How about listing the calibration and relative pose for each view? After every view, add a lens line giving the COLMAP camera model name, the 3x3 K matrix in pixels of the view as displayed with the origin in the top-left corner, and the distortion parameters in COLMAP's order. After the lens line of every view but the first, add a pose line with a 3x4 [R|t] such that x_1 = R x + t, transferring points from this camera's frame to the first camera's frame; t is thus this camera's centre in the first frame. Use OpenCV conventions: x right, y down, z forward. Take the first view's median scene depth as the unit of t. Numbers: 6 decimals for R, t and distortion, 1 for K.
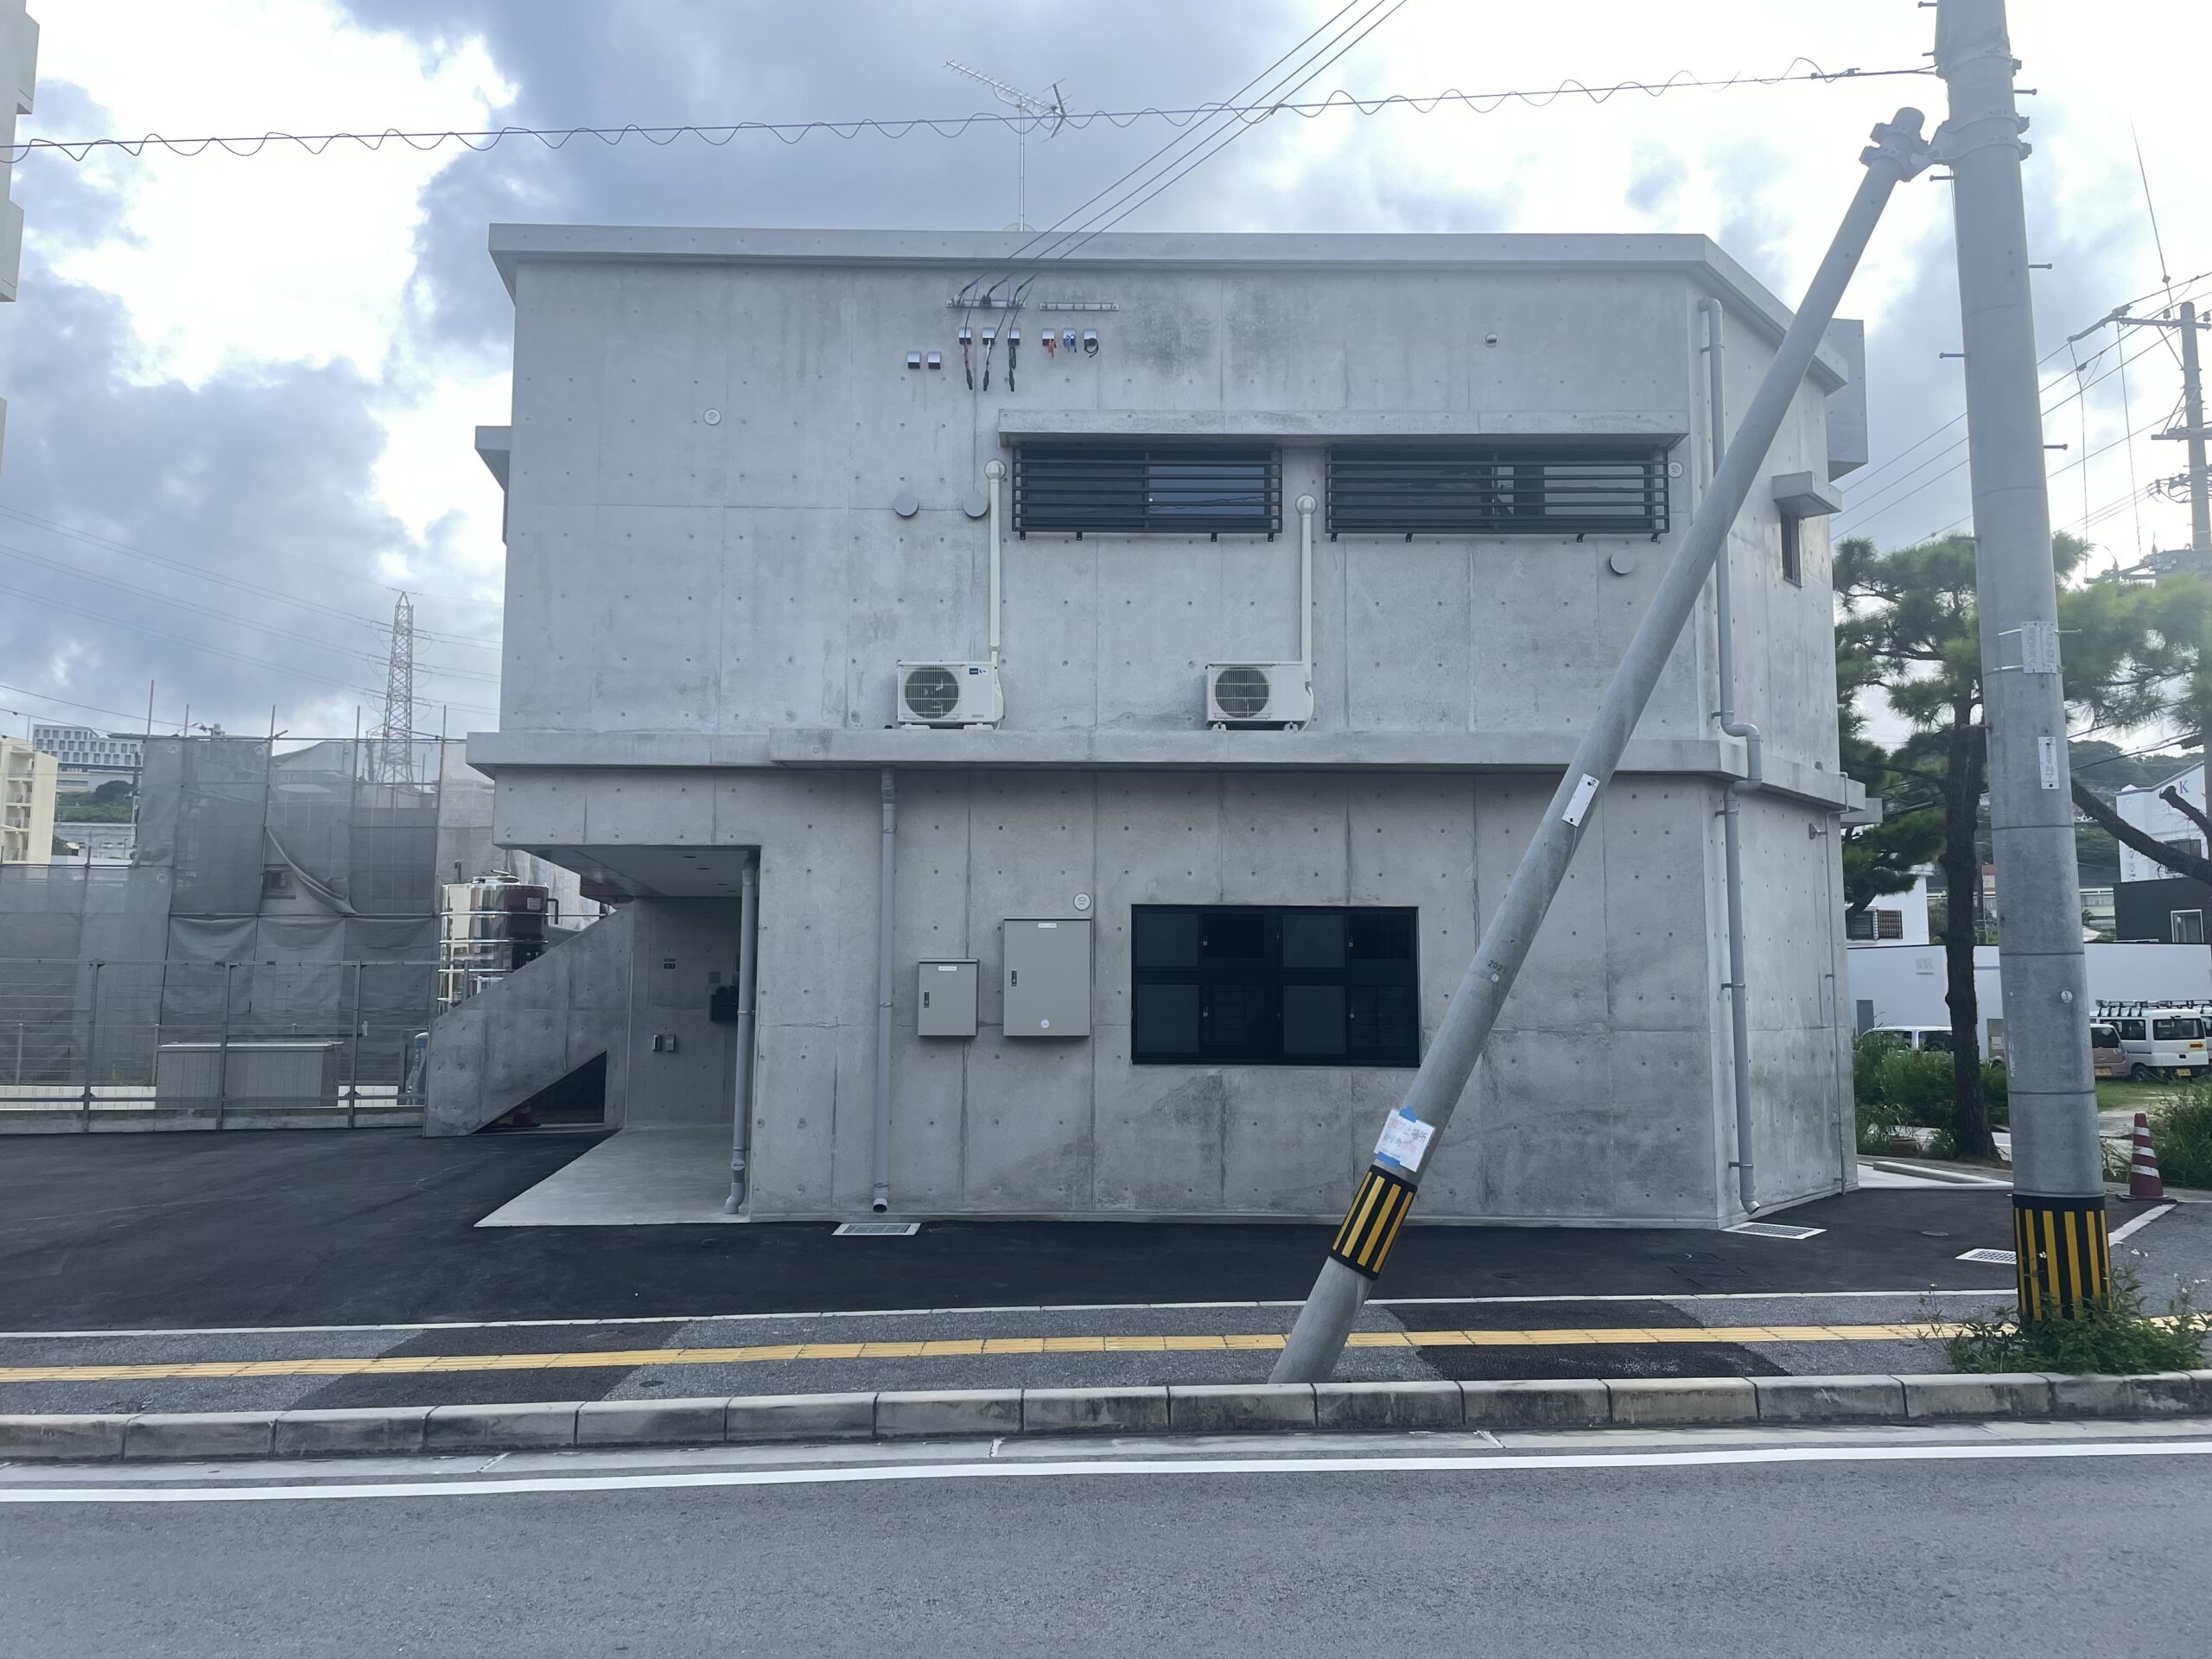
lens RADIAL K [[1639.5, 0, 1108.7], [0, 1639.5, 815.8], [0, 0, 1]] dist [-0.008290, -0.001964]
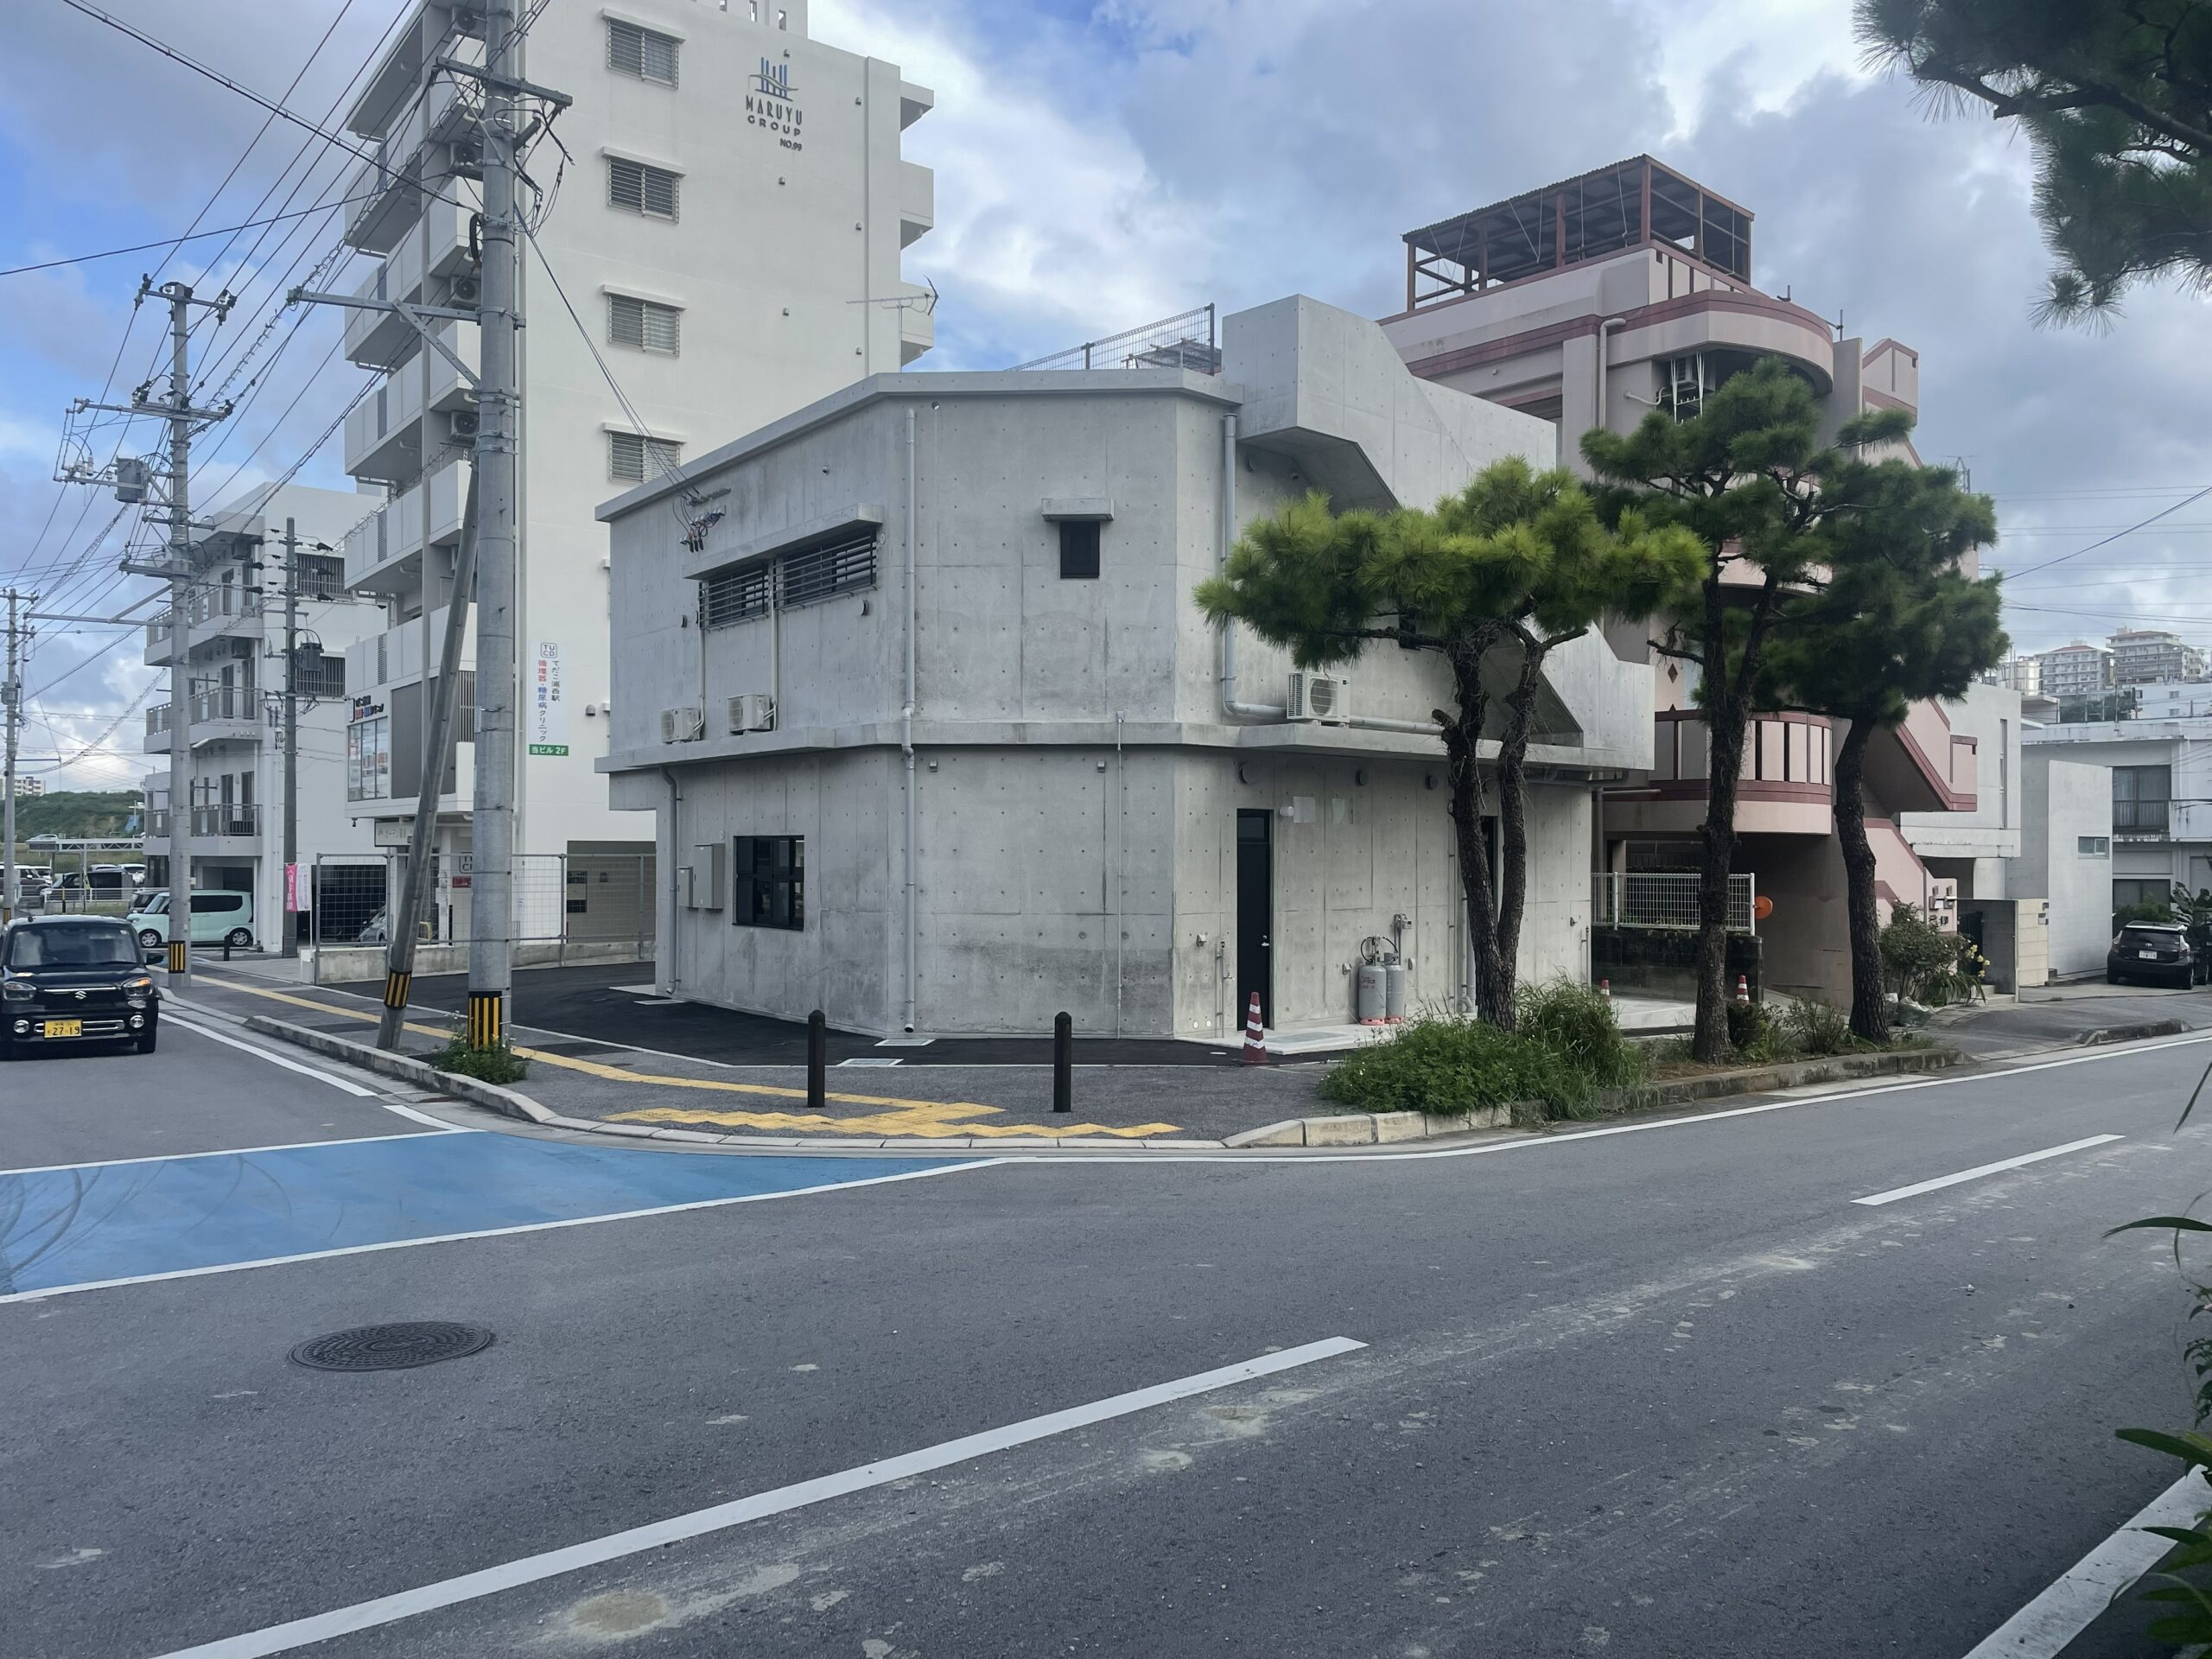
lens RADIAL K [[1639.5, 0, 1105.0], [0, 1639.5, 847.0], [0, 0, 1]] dist [-0.008290, -0.001964]
pose [[0.622465, -0.009068, -0.782595, 1.677742], [0.086344, 0.994625, 0.057152, -0.000512], [0.777870, -0.103148, 0.619902, 0.208966]]
